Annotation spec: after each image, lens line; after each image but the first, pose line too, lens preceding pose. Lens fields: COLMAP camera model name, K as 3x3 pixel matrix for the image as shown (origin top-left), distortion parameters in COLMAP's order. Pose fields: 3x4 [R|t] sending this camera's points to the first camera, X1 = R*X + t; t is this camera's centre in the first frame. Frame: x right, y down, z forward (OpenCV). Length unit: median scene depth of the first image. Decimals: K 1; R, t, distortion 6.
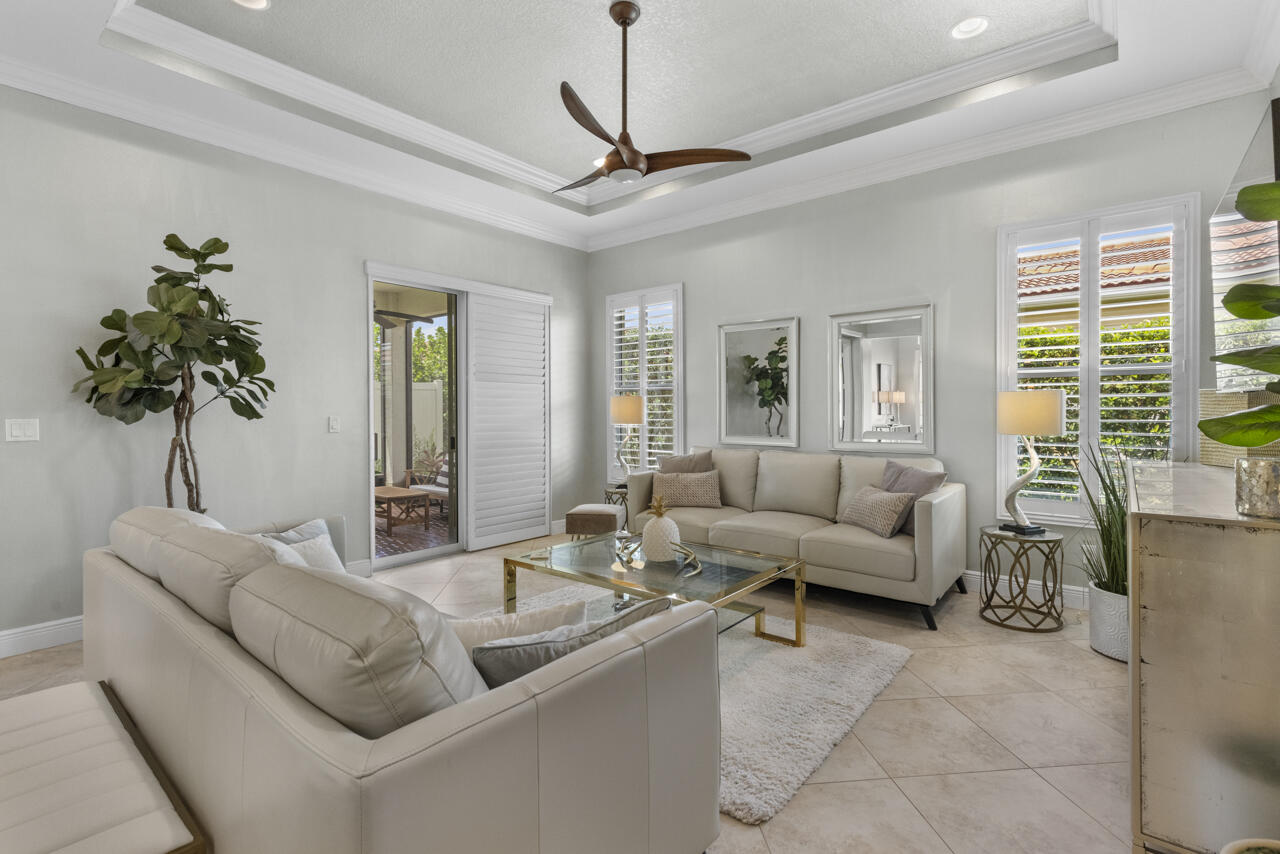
lens RADIAL K [[584.5, 0, 641.7], [0, 584.5, 419.7], [0, 0, 1]] dist [0.001114, 0.000203]
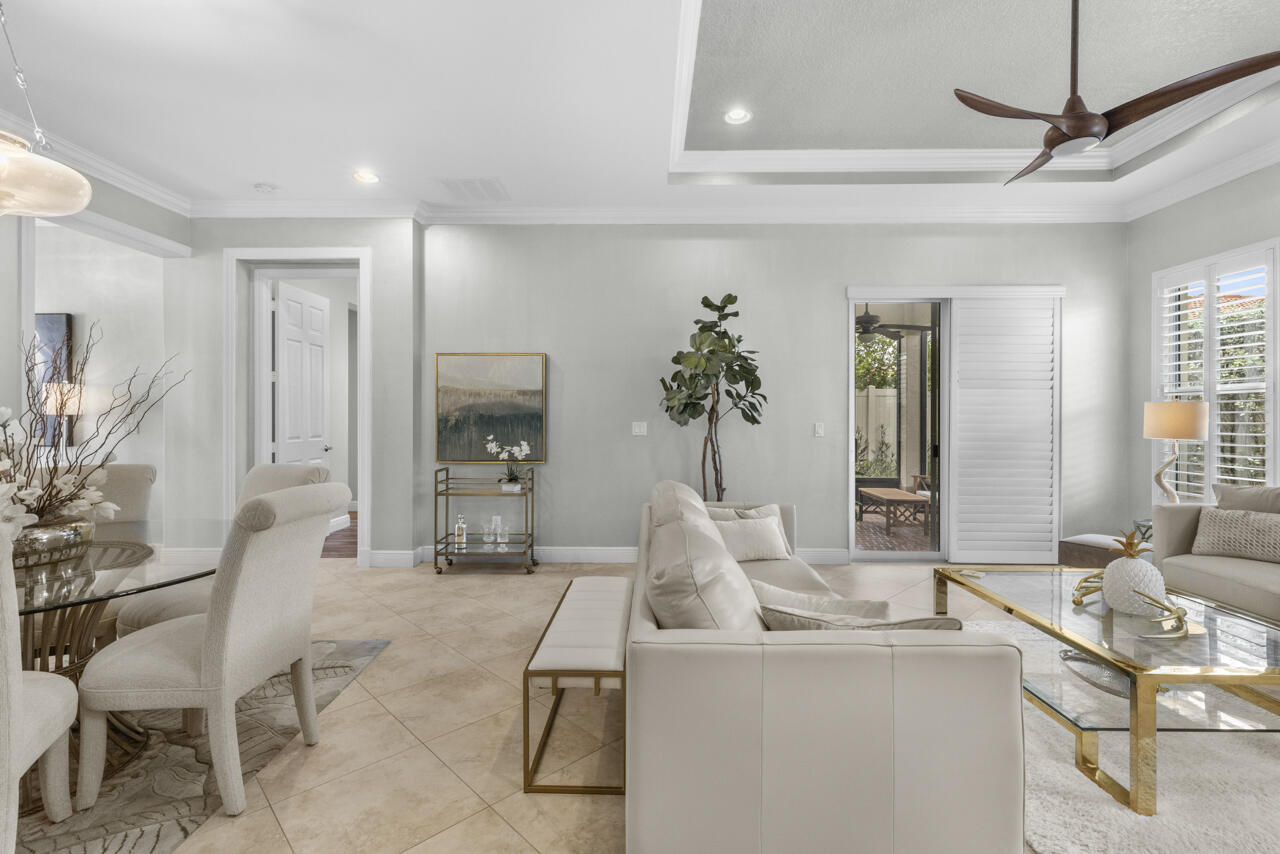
lens RADIAL K [[575.9, 0, 644.9], [0, 575.9, 421.4], [0, 0, 1]] dist [0.001217, 0.000276]
pose [[0.622856, 0.014806, -0.782196, 0.212350], [-0.018191, 0.999825, 0.004441, -0.009442], [0.782125, 0.011463, 0.623016, -0.006525]]
